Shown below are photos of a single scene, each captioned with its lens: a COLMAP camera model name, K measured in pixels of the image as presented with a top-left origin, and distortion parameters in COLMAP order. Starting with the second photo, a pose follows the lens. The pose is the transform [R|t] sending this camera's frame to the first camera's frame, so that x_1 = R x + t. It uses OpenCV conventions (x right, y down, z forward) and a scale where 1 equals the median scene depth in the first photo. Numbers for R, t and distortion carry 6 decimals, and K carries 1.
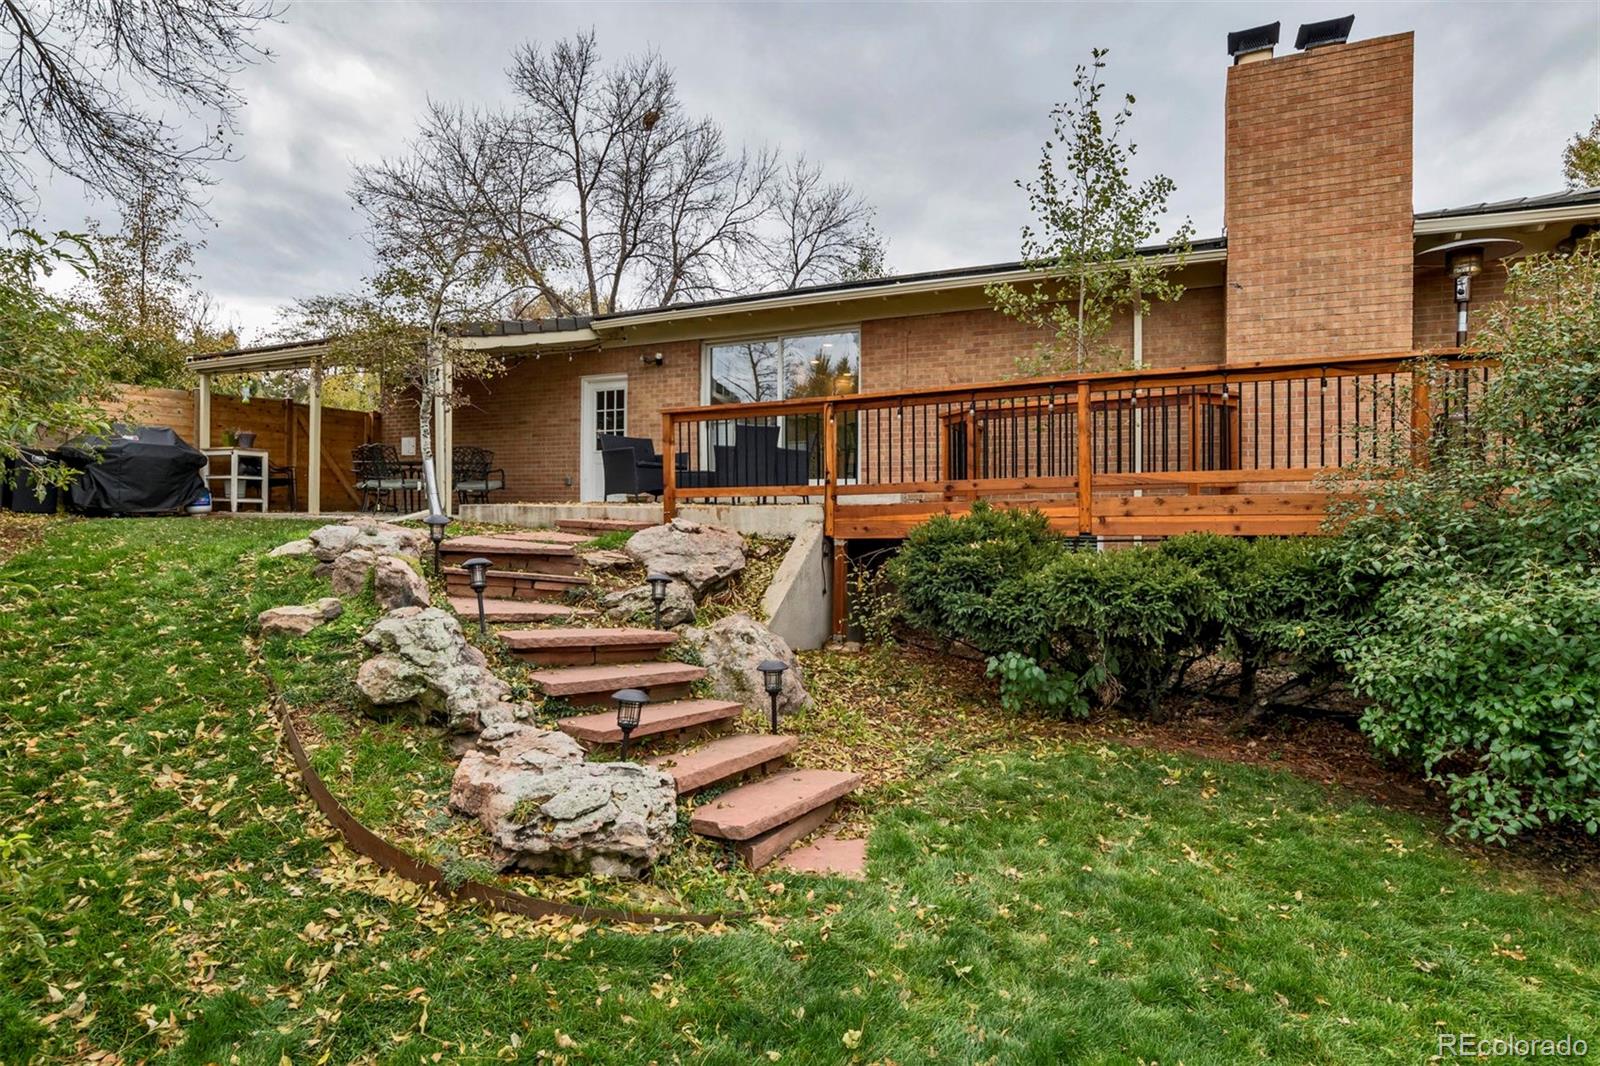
lens RADIAL K [[821.9, 0, 799.0], [0, 821.9, 521.9], [0, 0, 1]] dist [-0.047912, 0.029575]
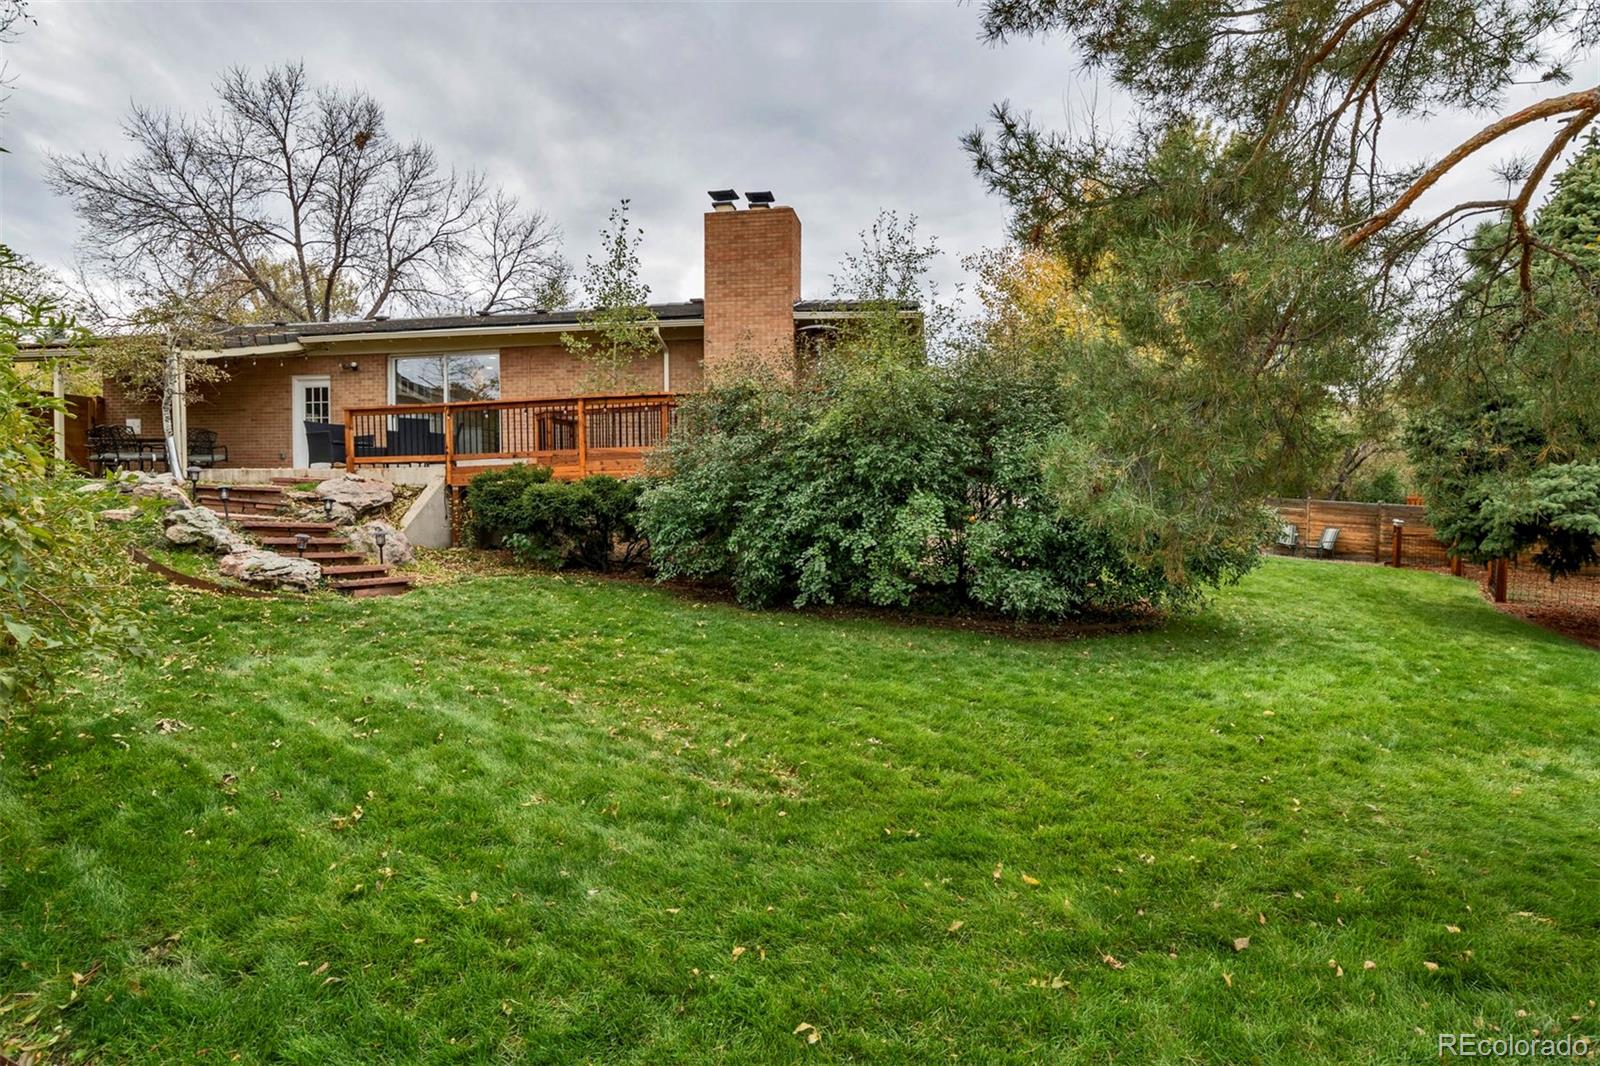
lens RADIAL K [[821.9, 0, 799.0], [0, 821.9, 521.9], [0, 0, 1]] dist [-0.047912, 0.029575]
pose [[0.960624, -0.015036, 0.277445, 0.216355], [0.010177, 0.999769, 0.018946, 0.057412], [-0.277665, -0.015376, 0.960555, -0.681985]]
